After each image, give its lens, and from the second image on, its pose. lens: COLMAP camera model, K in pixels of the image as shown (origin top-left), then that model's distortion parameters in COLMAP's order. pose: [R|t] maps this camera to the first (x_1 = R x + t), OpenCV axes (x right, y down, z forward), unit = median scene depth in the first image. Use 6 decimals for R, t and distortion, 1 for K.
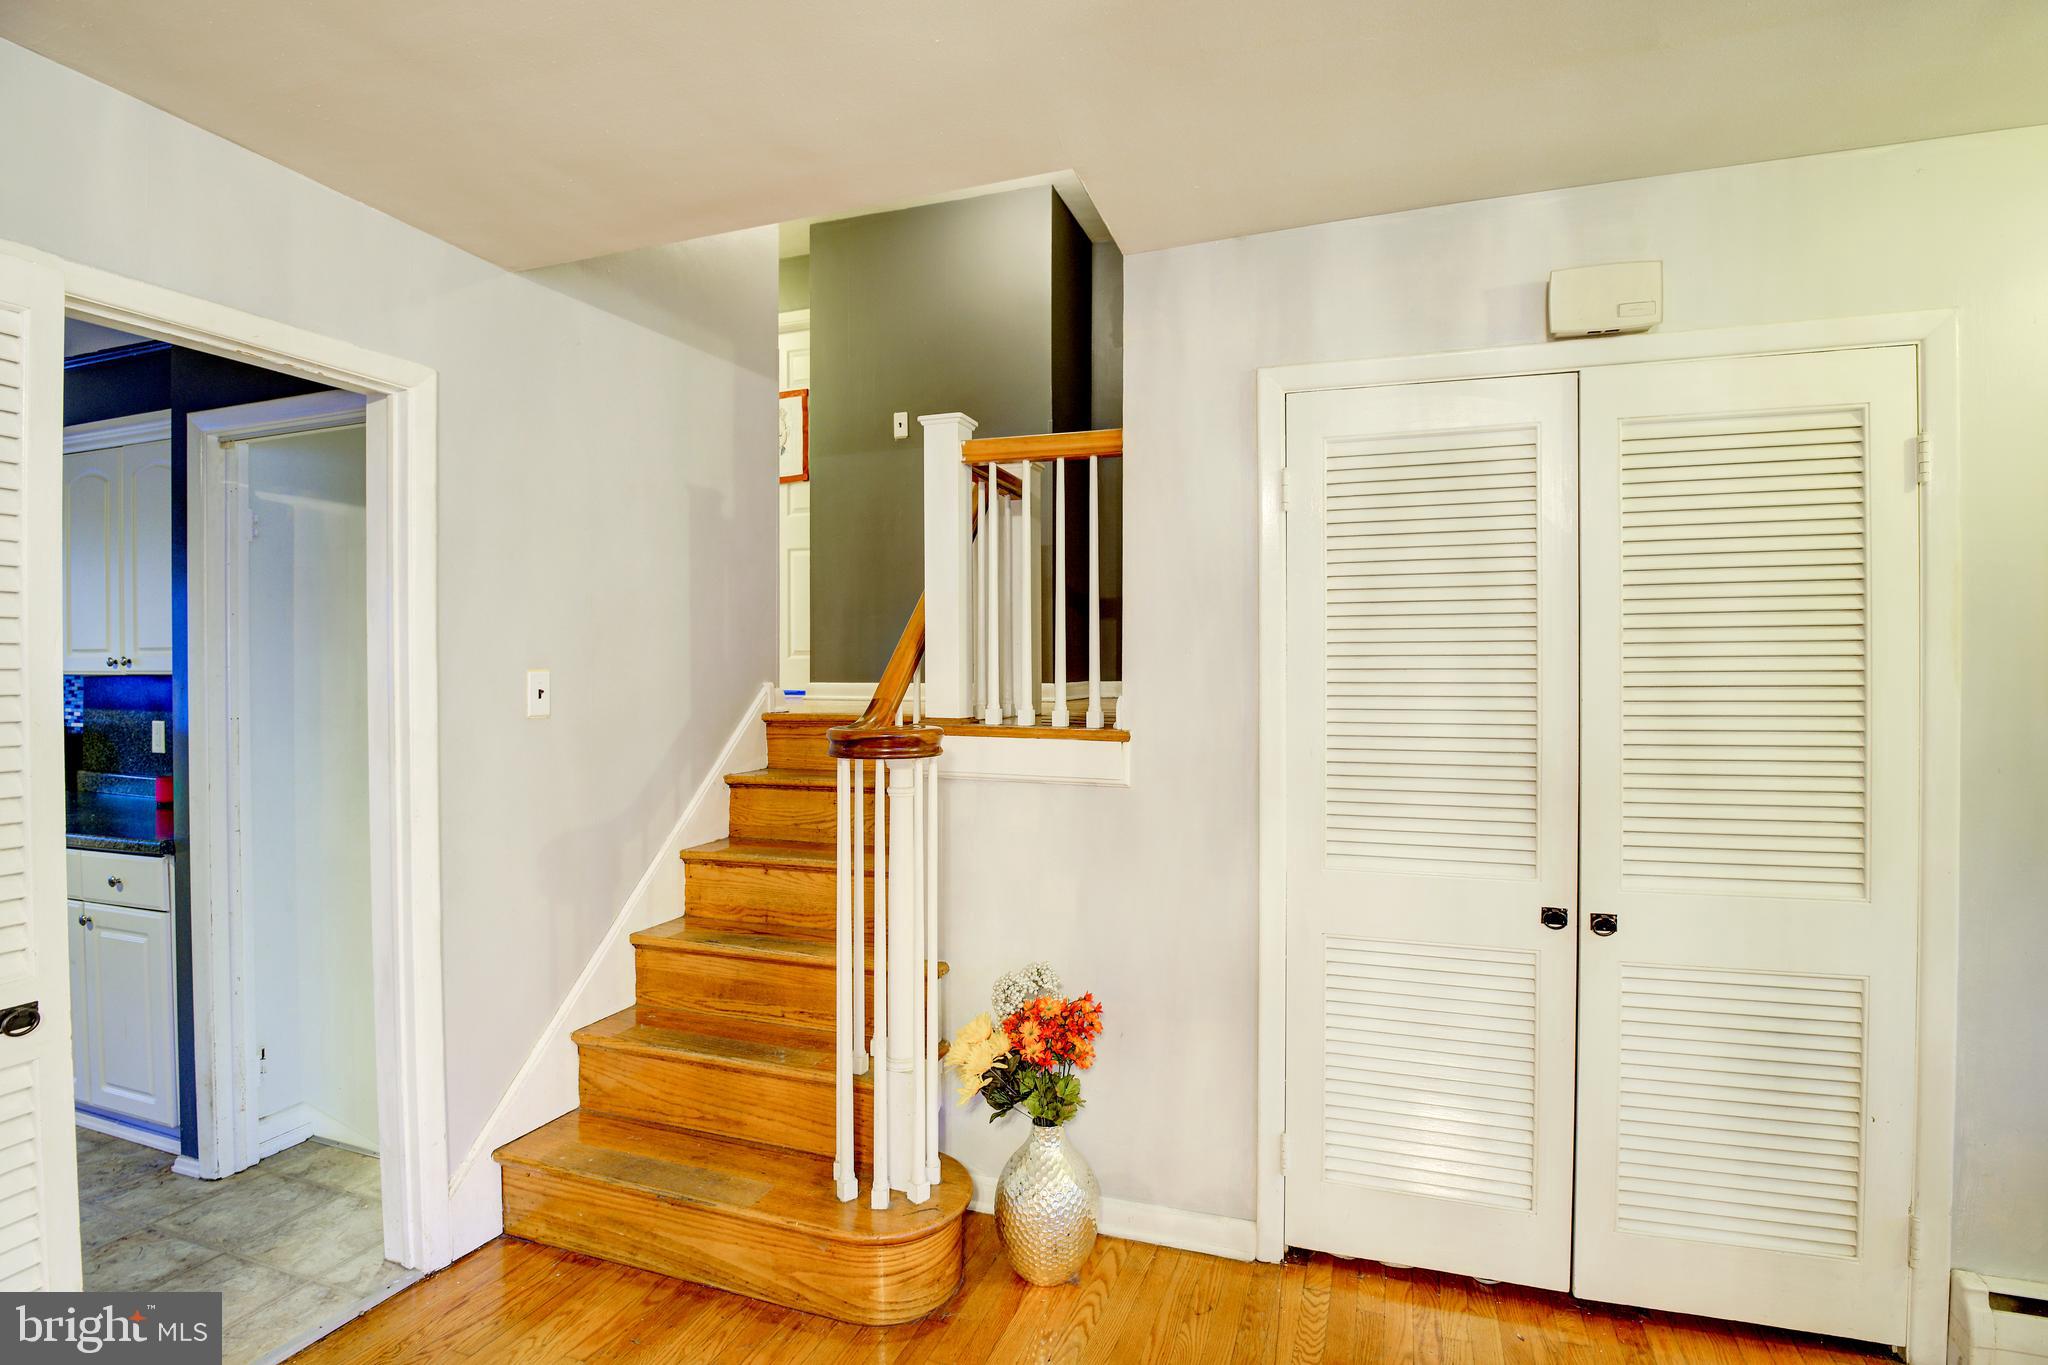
lens RADIAL K [[1006.5, 0, 1034.7], [0, 1006.5, 674.1], [0, 0, 1]] dist [-0.023014, -0.006189]
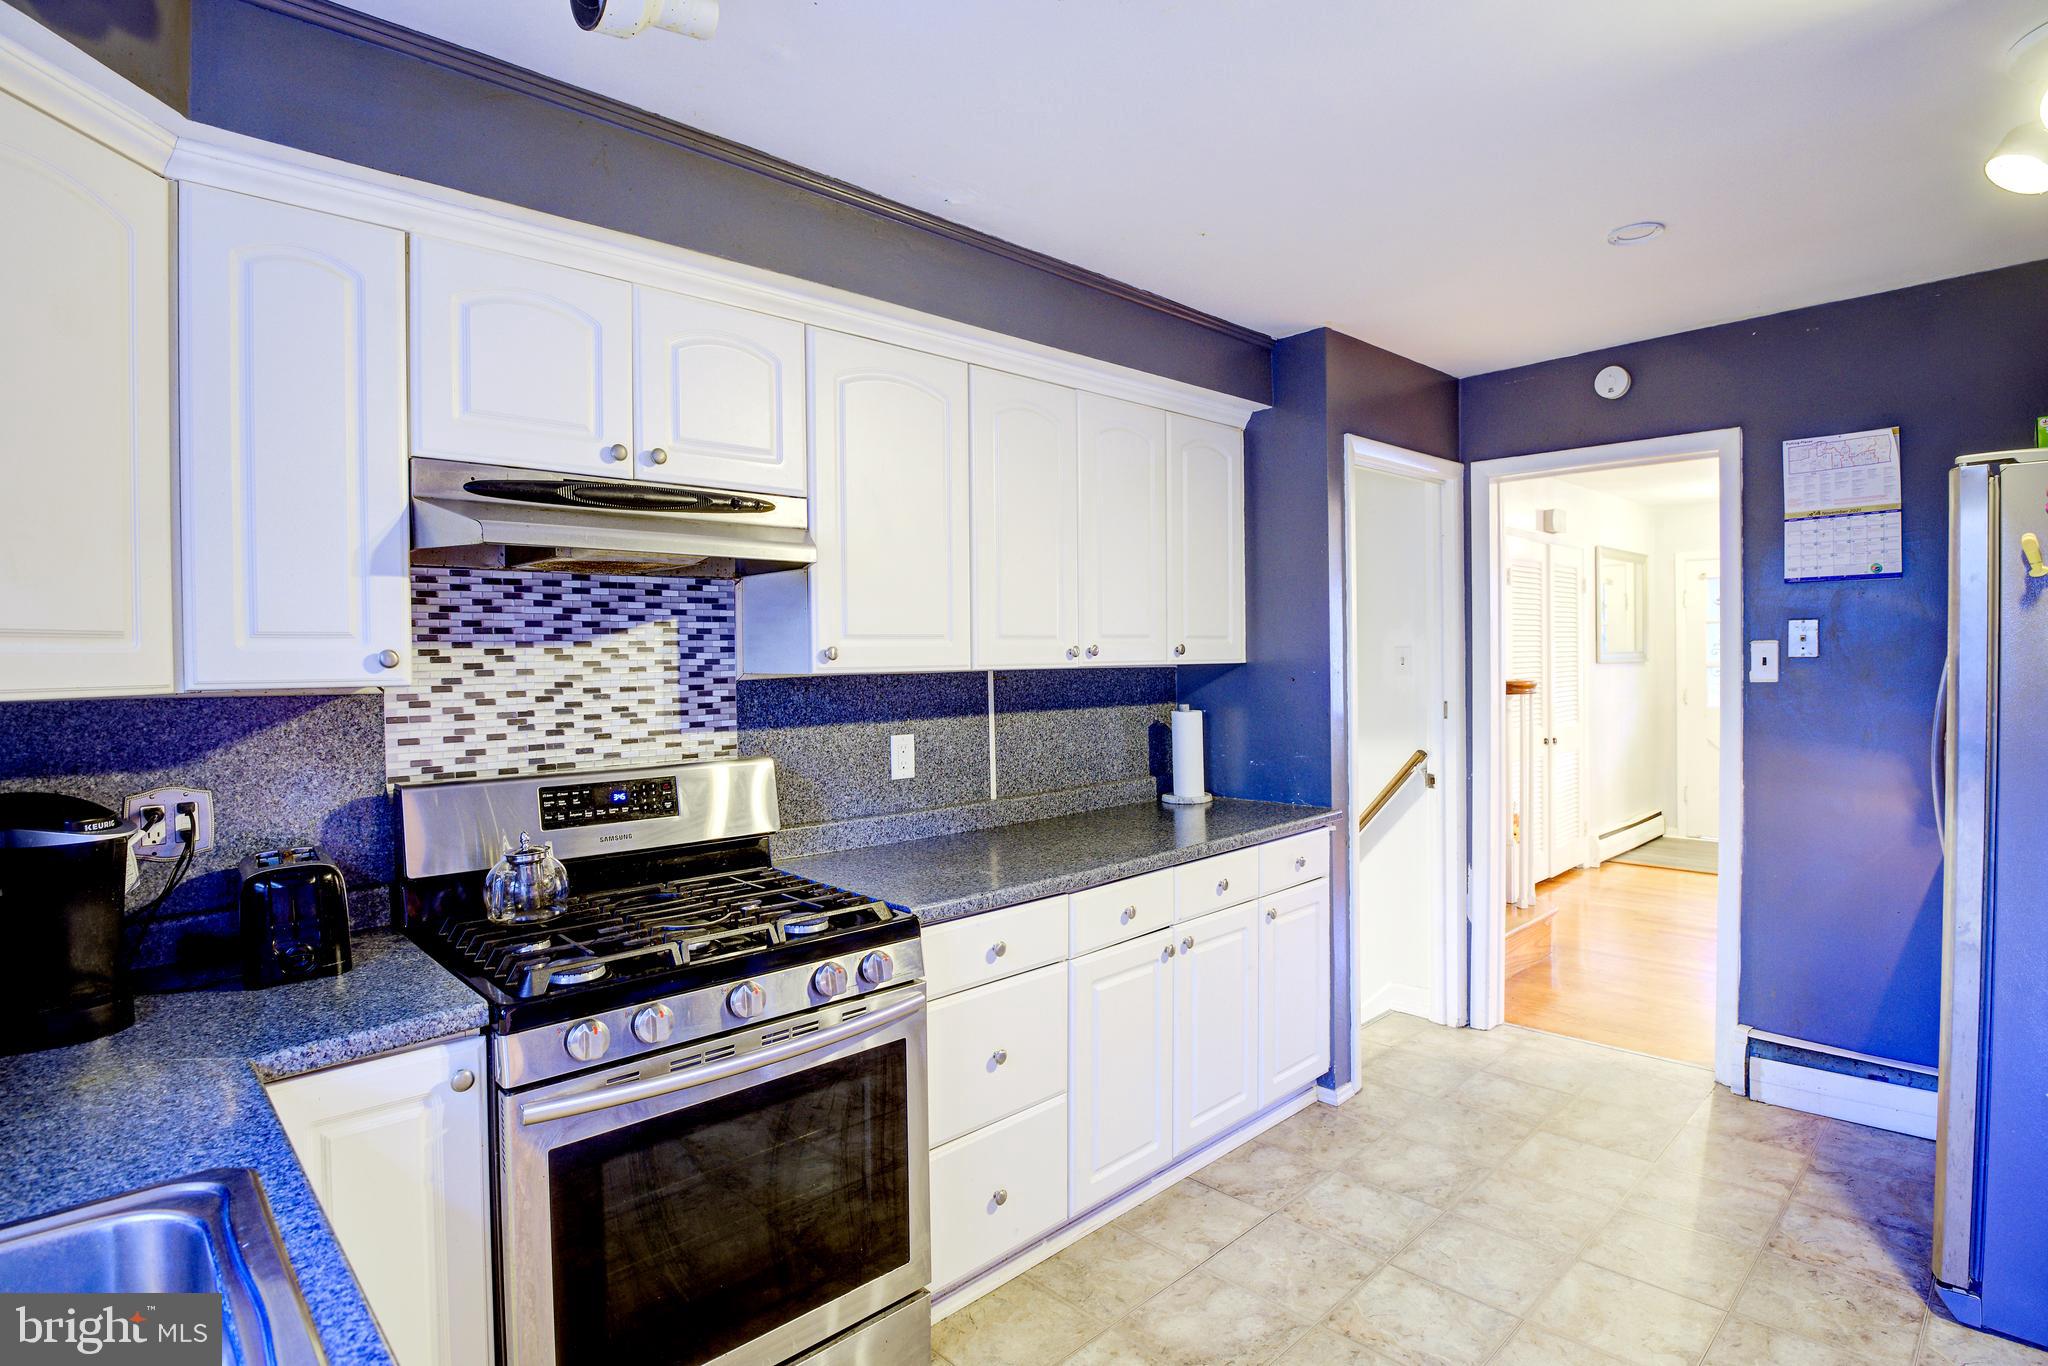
lens RADIAL K [[1030.1, 0, 1047.1], [0, 1030.1, 672.3], [0, 0, 1]] dist [-0.023070, -0.001369]
pose [[0.436475, -0.018475, 0.899527, -1.715970], [0.019747, 0.999745, 0.010952, -0.005200], [-0.899500, 0.012983, 0.436728, 0.646715]]
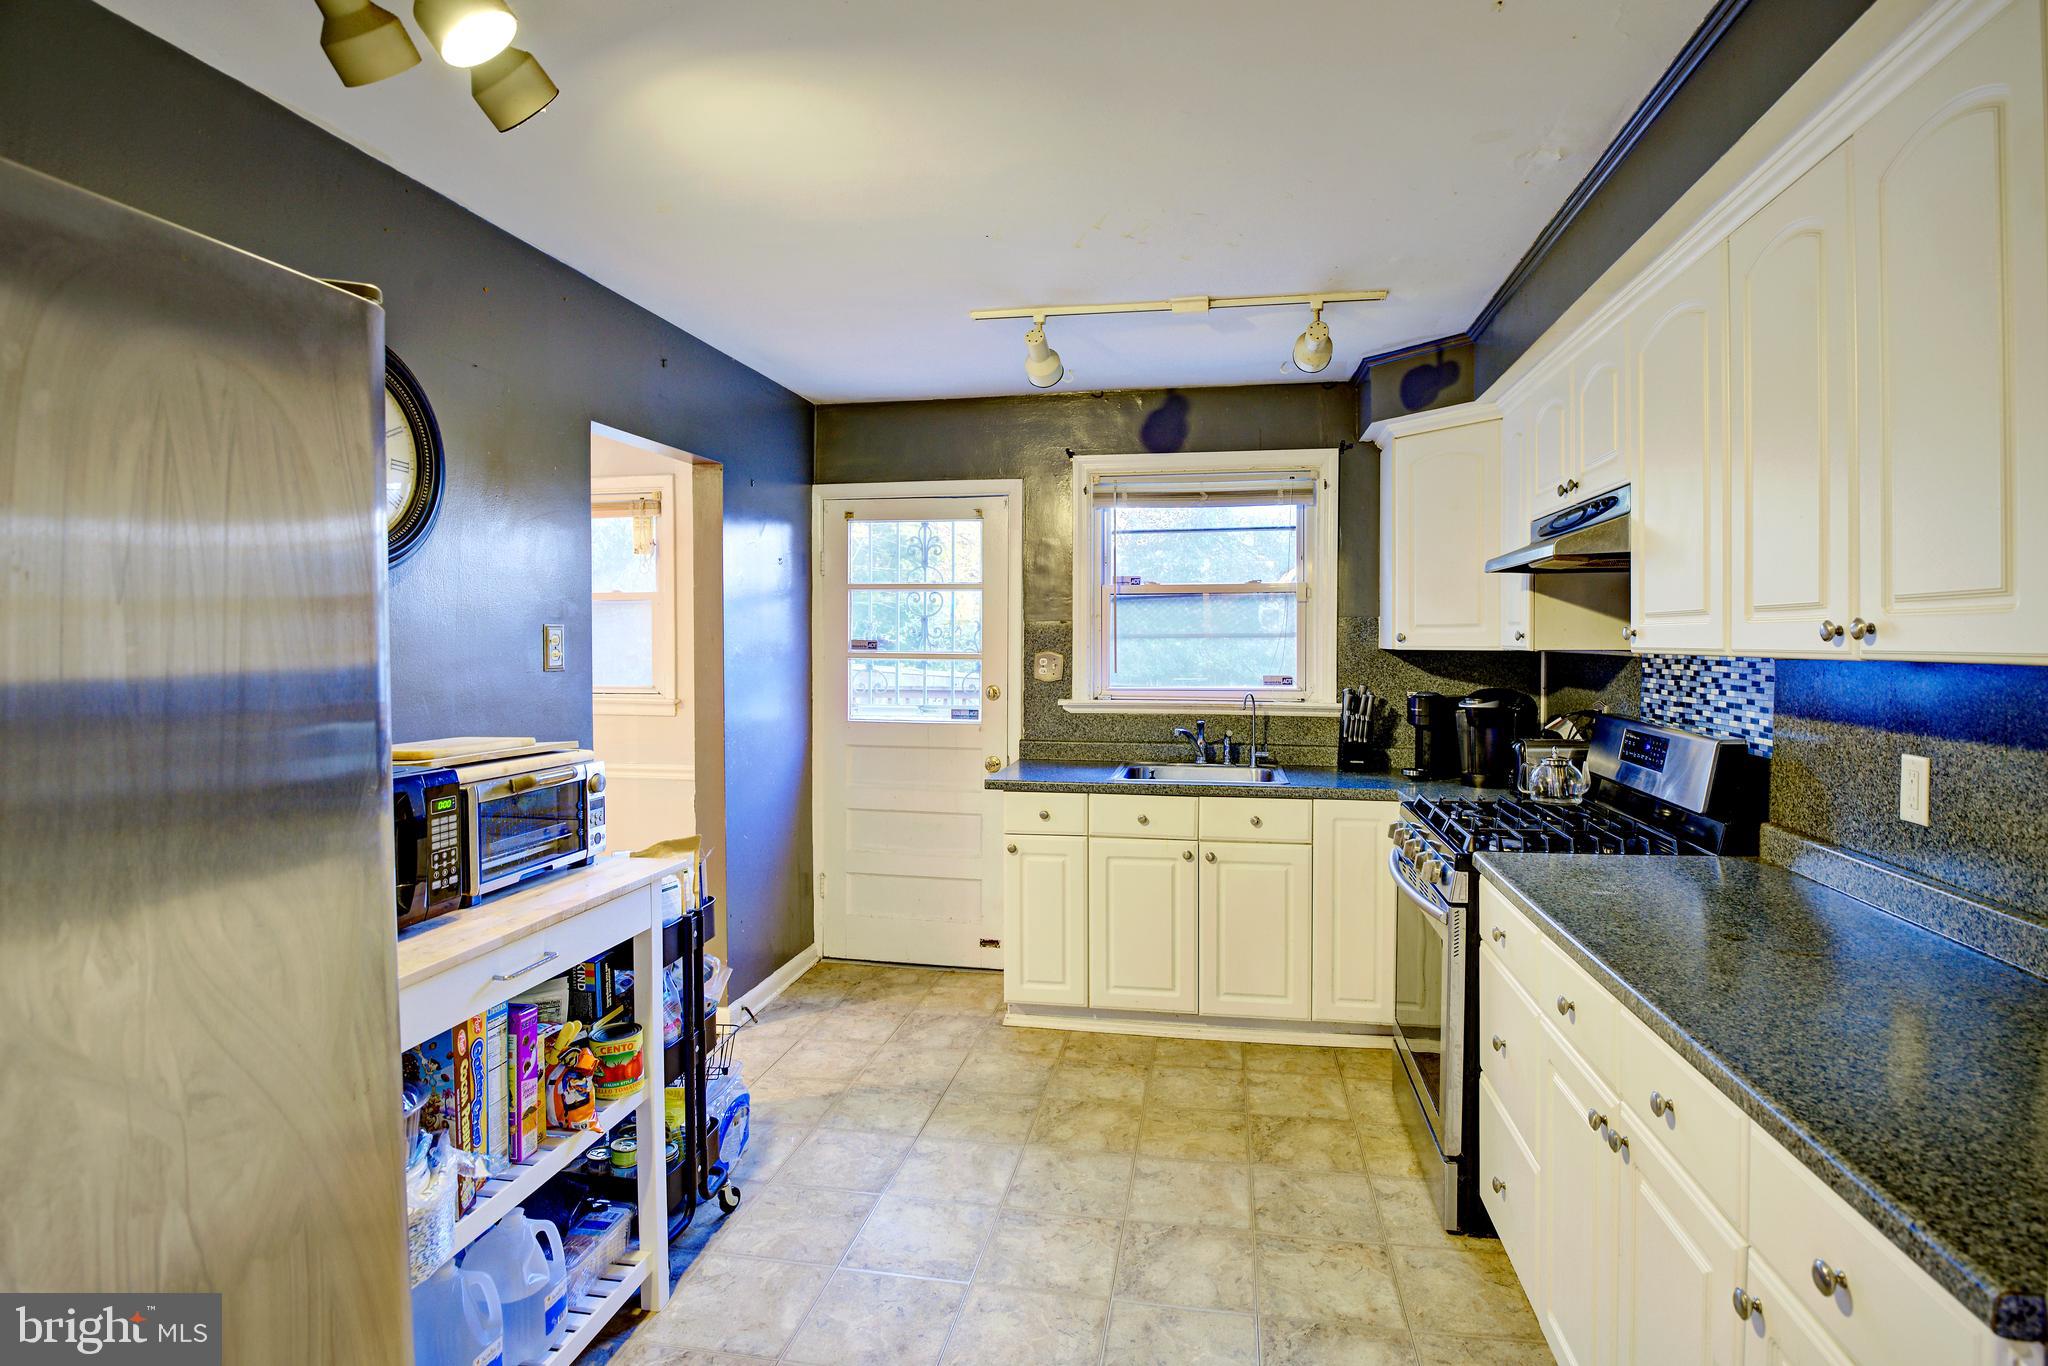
lens RADIAL K [[1030.1, 0, 1047.1], [0, 1030.1, 672.3], [0, 0, 1]] dist [-0.023070, -0.001369]
pose [[0.171694, 0.032165, -0.984625, -0.547830], [-0.006220, 0.999482, 0.031565, -0.005939], [0.985131, 0.000705, 0.171806, 0.571071]]
